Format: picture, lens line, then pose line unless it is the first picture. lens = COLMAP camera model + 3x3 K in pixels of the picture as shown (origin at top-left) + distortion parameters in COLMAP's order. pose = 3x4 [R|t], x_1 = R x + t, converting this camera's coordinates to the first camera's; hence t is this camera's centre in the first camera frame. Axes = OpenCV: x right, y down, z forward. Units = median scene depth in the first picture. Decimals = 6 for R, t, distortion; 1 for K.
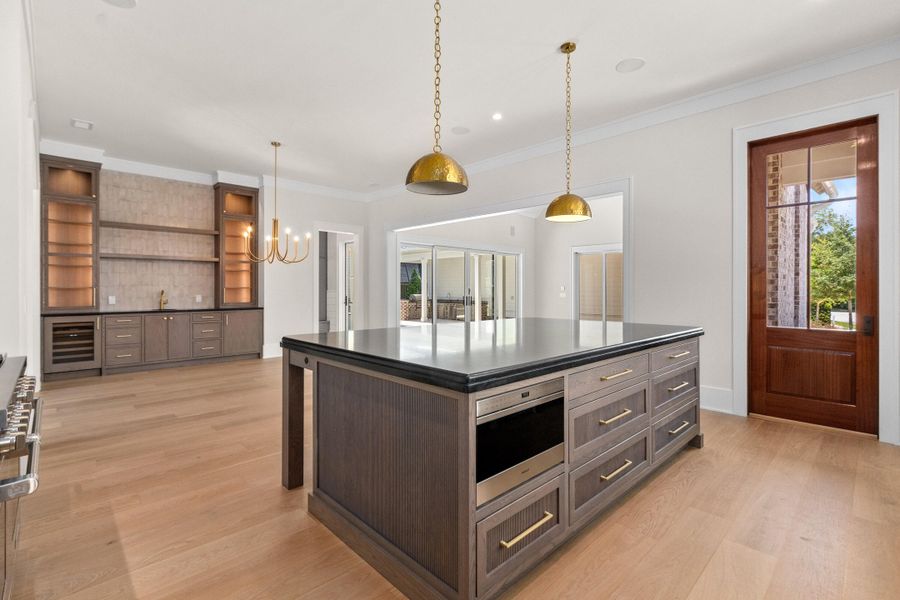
lens RADIAL K [[481.5, 0, 450.6], [0, 481.5, 293.5], [0, 0, 1]] dist [-0.001974, -0.000834]
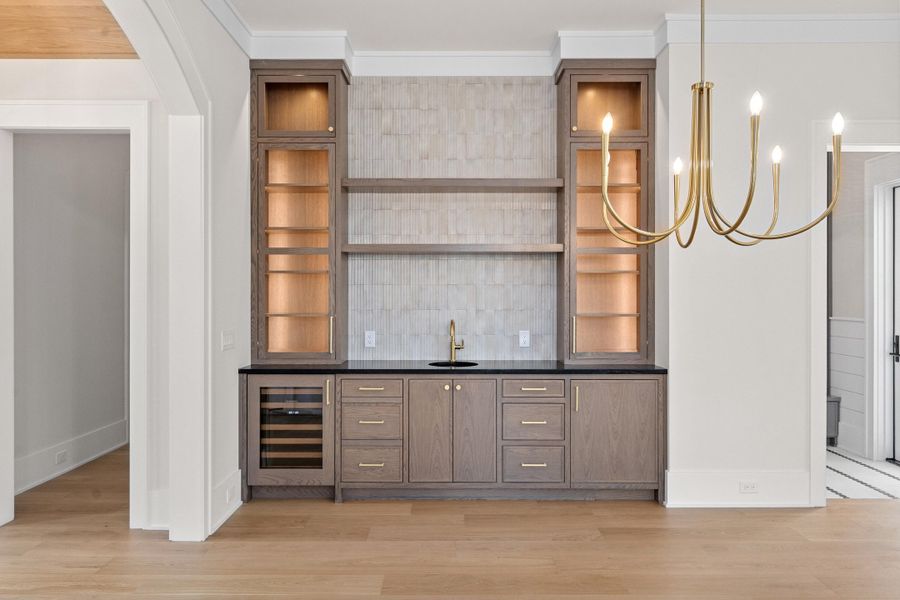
lens RADIAL K [[698.5, 0, 450.0], [0, 698.5, 300.0], [0, 0, 1]] dist [-0.004712, -0.001123]
pose [[0.772946, 0.000861, -0.634471, -0.179726], [-0.000194, 0.999999, 0.001121, -0.026308], [0.634471, -0.000744, 0.772946, 0.485422]]
